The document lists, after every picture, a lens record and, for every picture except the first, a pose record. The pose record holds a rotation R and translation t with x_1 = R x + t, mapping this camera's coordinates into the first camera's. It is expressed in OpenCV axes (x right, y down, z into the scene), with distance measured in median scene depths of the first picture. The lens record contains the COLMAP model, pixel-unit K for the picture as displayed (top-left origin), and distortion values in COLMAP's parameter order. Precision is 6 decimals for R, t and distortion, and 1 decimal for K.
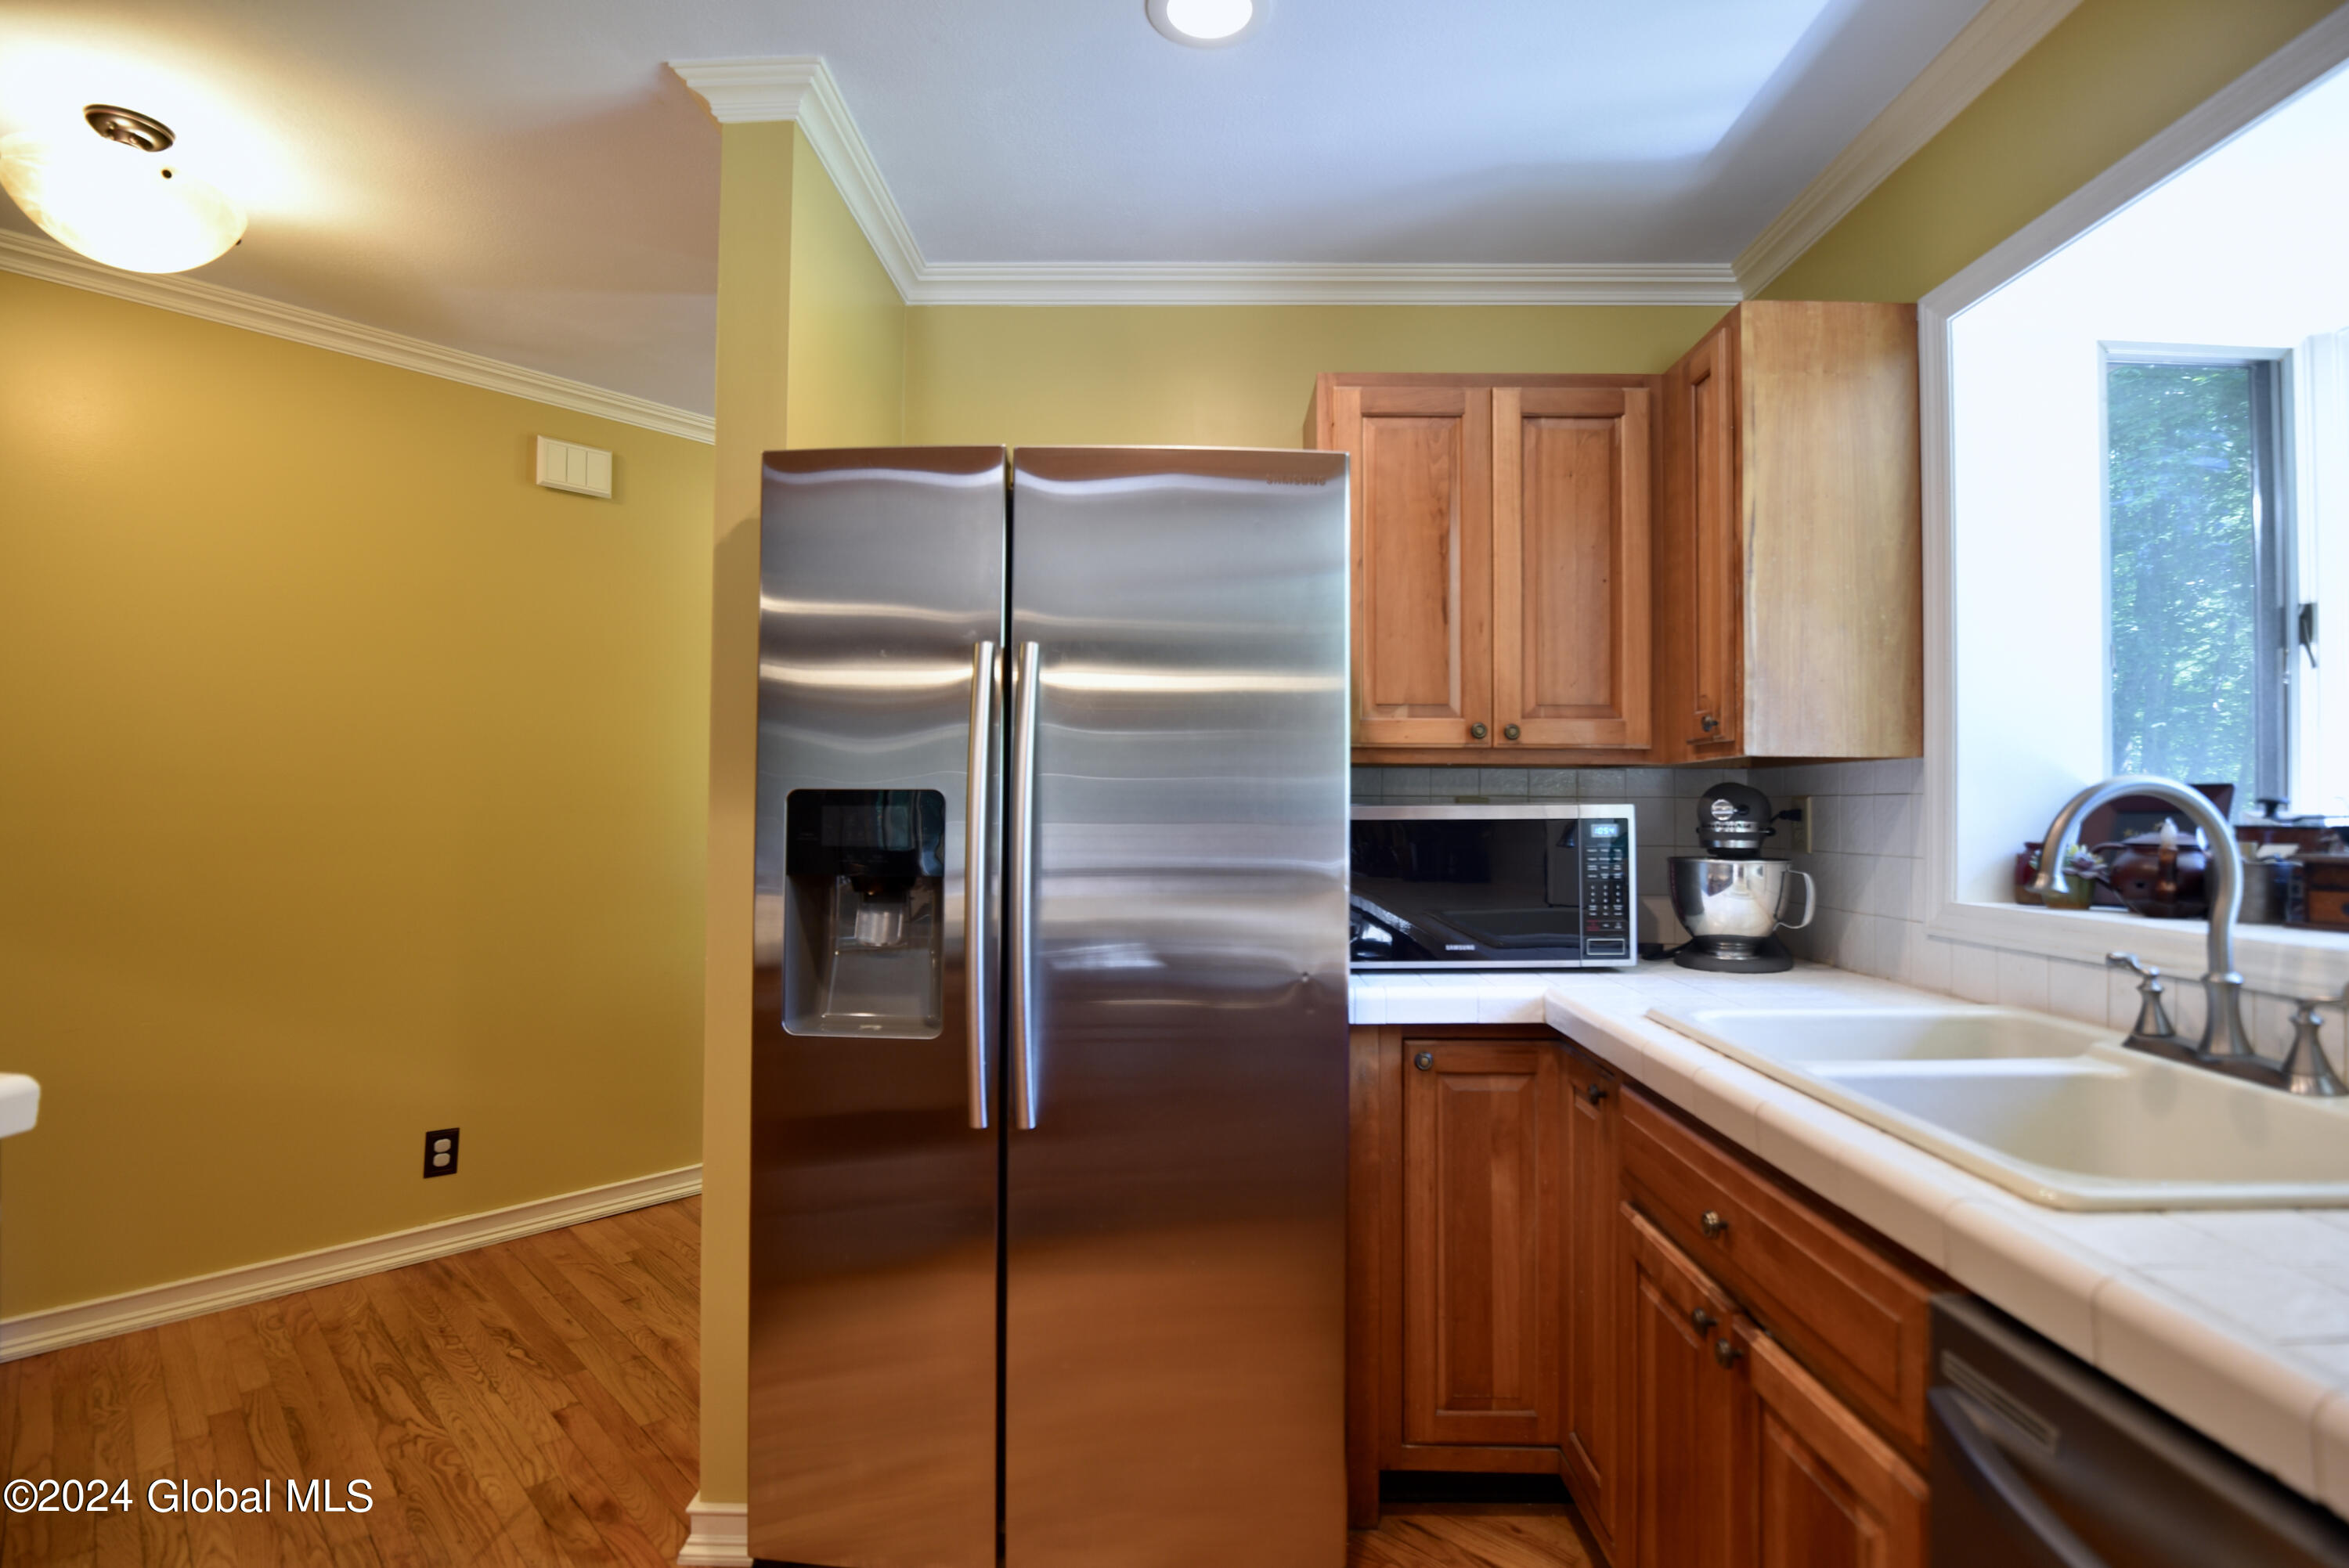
lens RADIAL K [[1144.7, 0, 1183.5], [0, 1144.7, 780.5], [0, 0, 1]] dist [-0.022837, -0.004969]
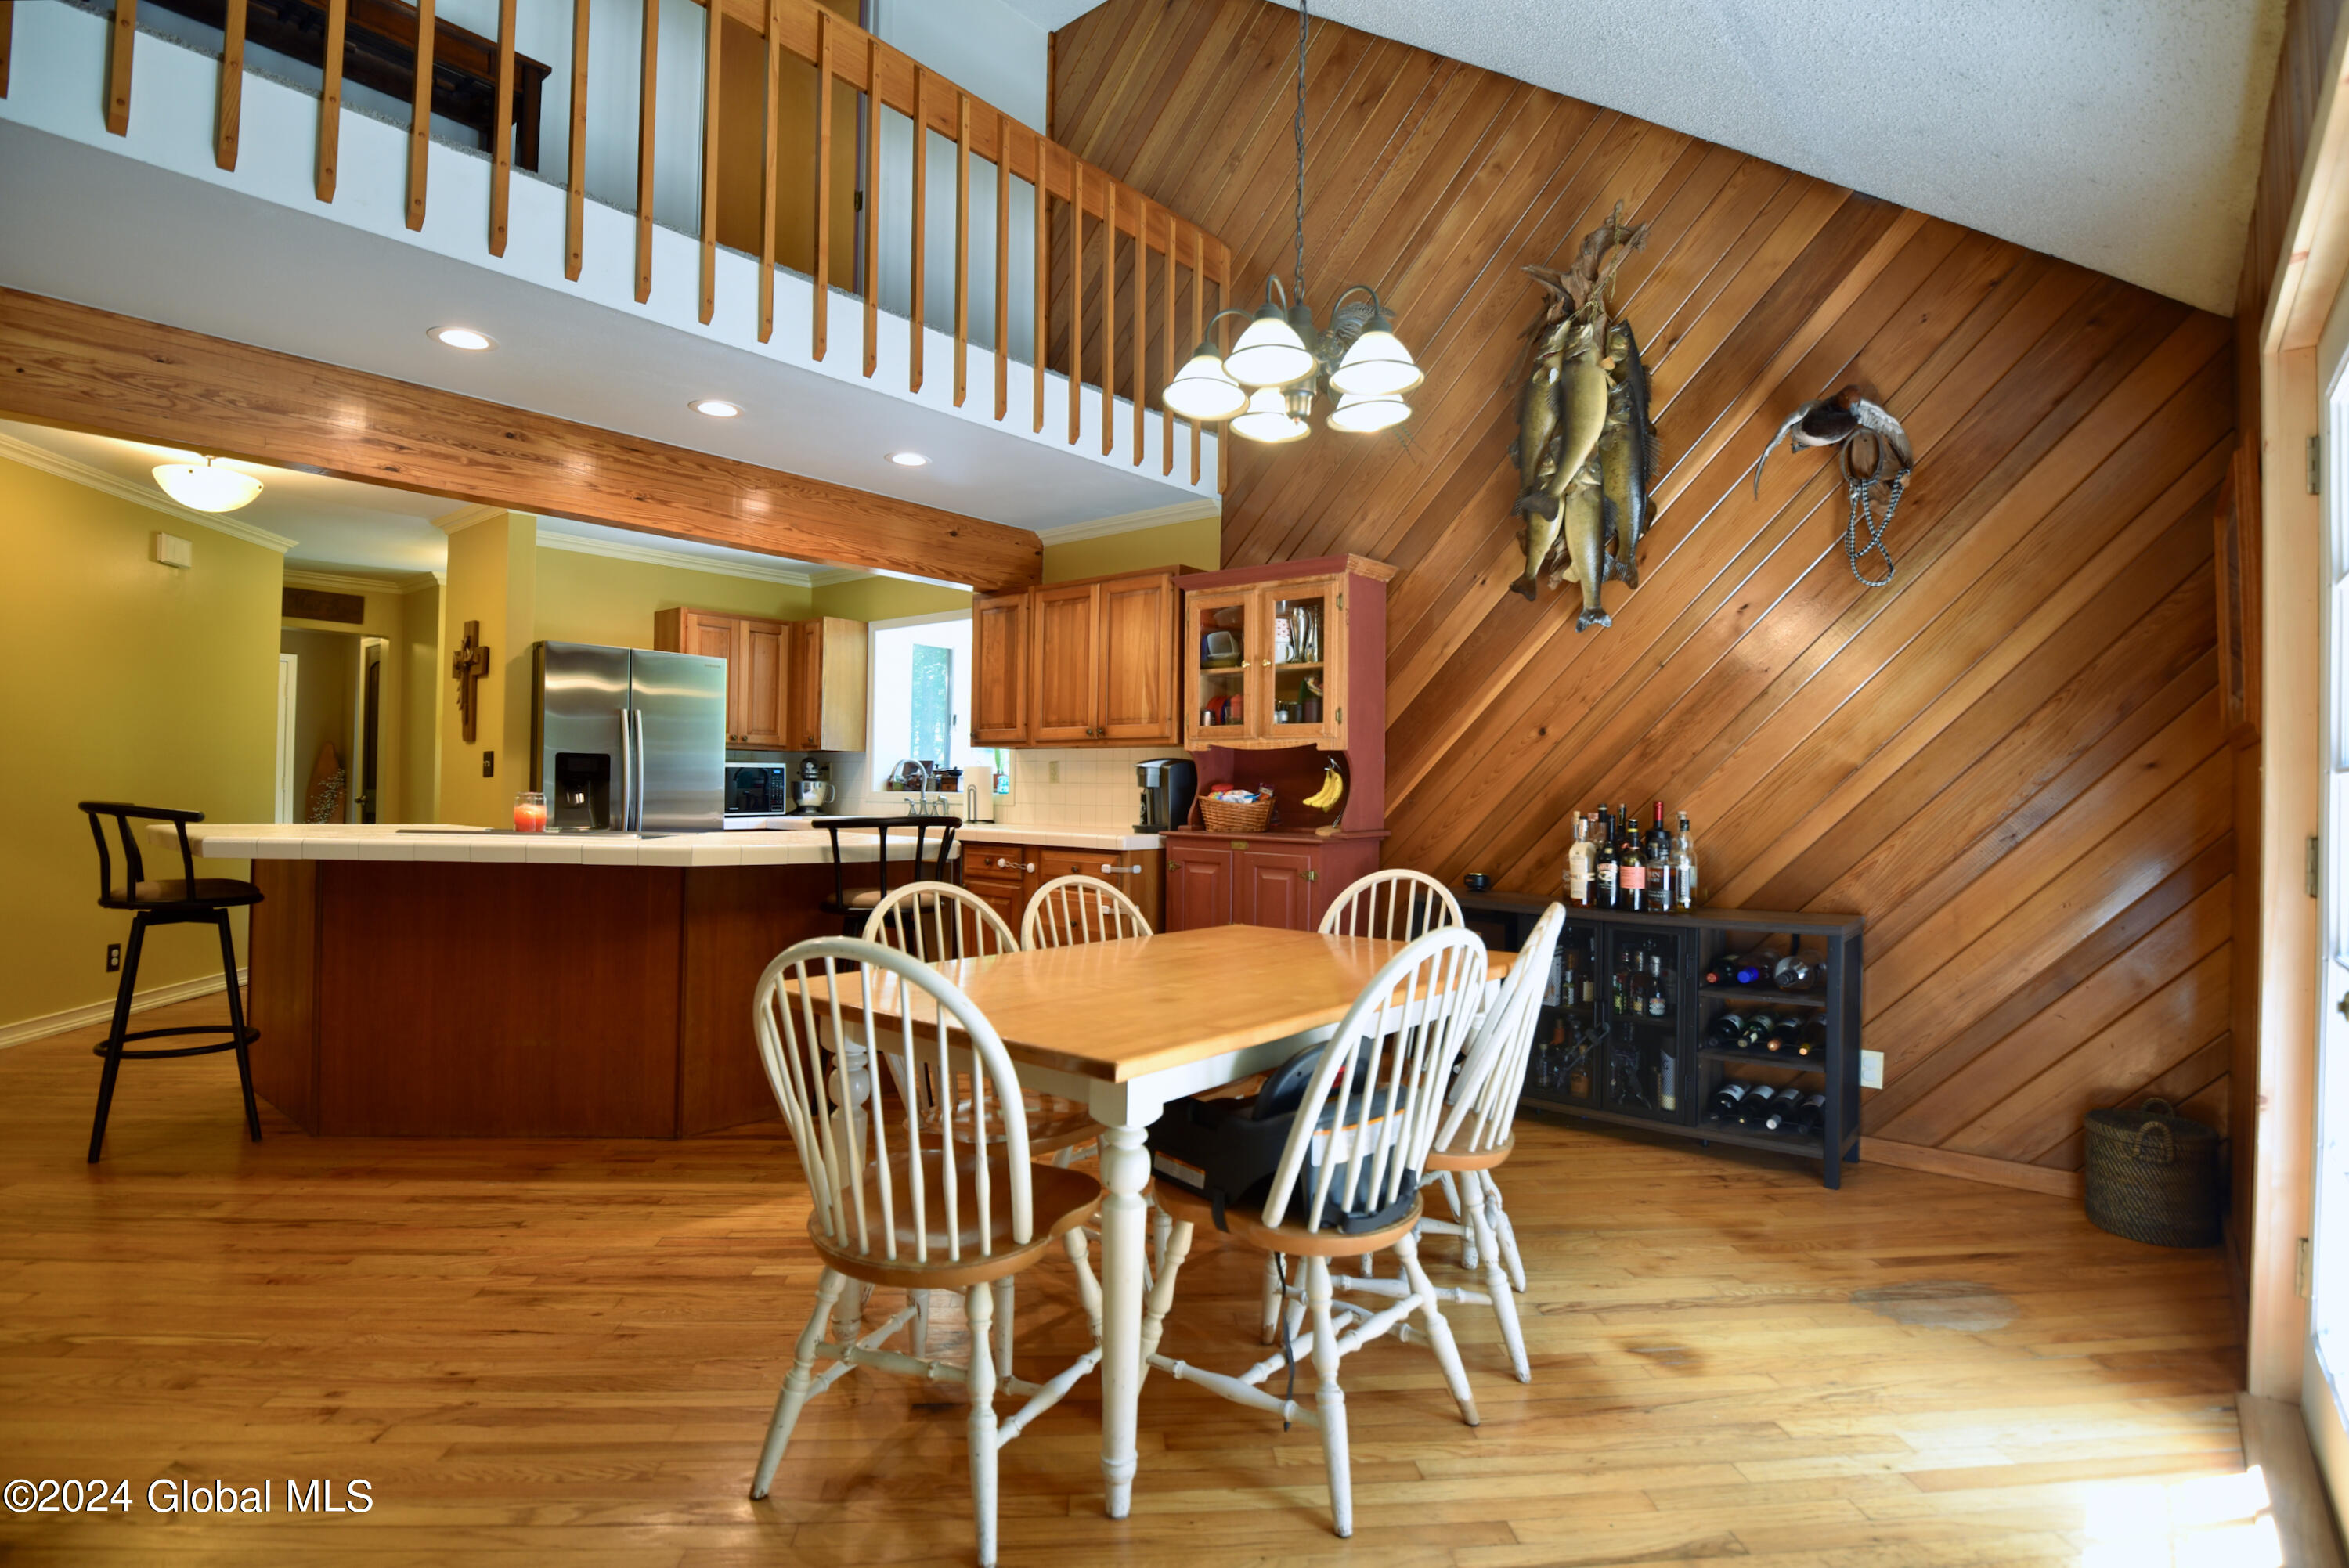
lens RADIAL K [[1162.8, 0, 1192.7], [0, 1162.8, 784.7], [0, 0, 1]] dist [-0.020290, -0.006979]
pose [[0.629614, 0.006983, 0.776877, -1.370107], [-0.028332, 0.999501, 0.013977, 0.002057], [-0.776391, -0.030810, 0.629498, -1.873268]]
